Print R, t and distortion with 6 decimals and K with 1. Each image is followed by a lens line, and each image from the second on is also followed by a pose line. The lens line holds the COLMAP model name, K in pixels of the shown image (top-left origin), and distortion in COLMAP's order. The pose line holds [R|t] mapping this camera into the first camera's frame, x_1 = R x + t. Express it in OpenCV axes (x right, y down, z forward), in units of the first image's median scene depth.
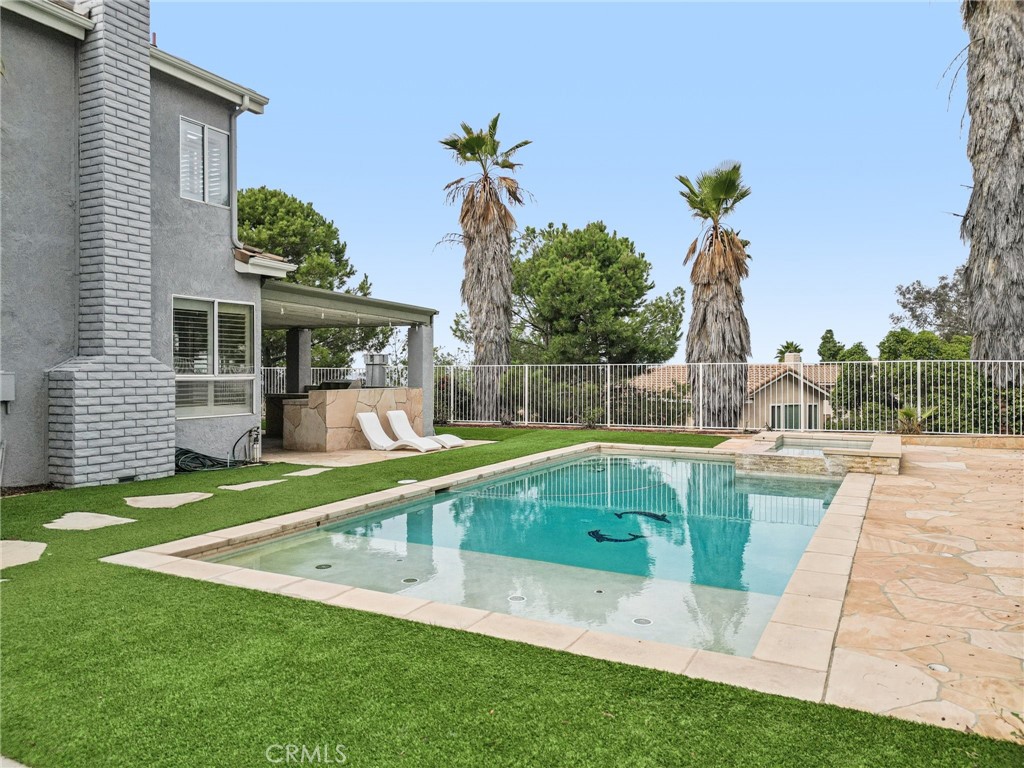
lens RADIAL K [[733.1, 0, 512.6], [0, 733.1, 359.9], [0, 0, 1]] dist [0.048270, -0.001365]
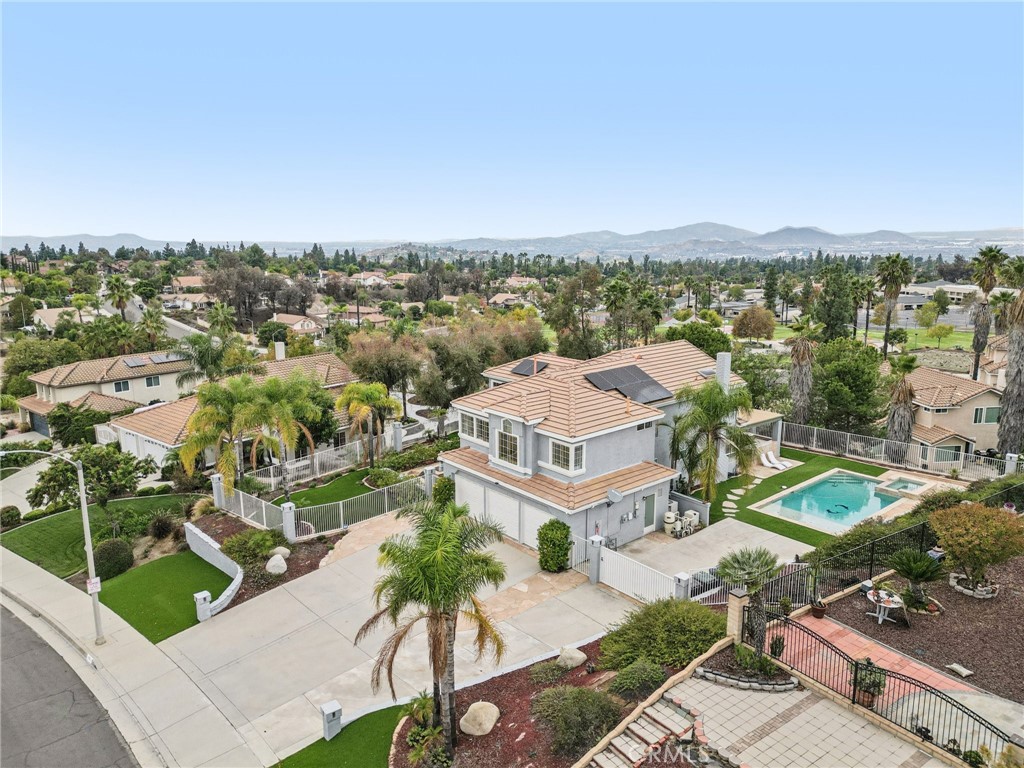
lens RADIAL K [[713.1, 0, 512.0], [0, 713.1, 384.0], [0, 0, 1]] dist [0.085671, -0.072282]
pose [[0.930170, 0.065368, -0.361263, -0.120700], [0.014636, 0.976636, 0.214401, -1.242648], [0.366837, -0.204717, 0.907481, -3.018160]]
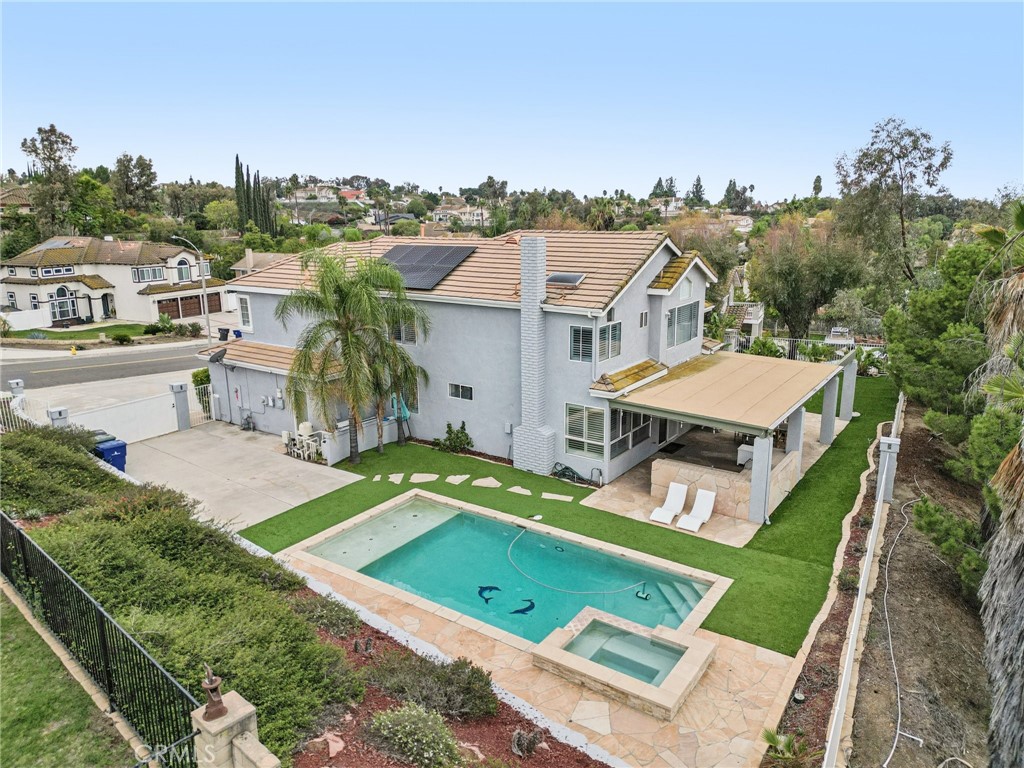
lens RADIAL K [[713.1, 0, 512.0], [0, 713.1, 384.0], [0, 0, 1]] dist [0.085671, -0.072282]
pose [[-0.122444, 0.240811, -0.962817, 1.635512], [0.022751, 0.970543, 0.239850, -0.658581], [0.992215, 0.007463, -0.124316, 1.077585]]
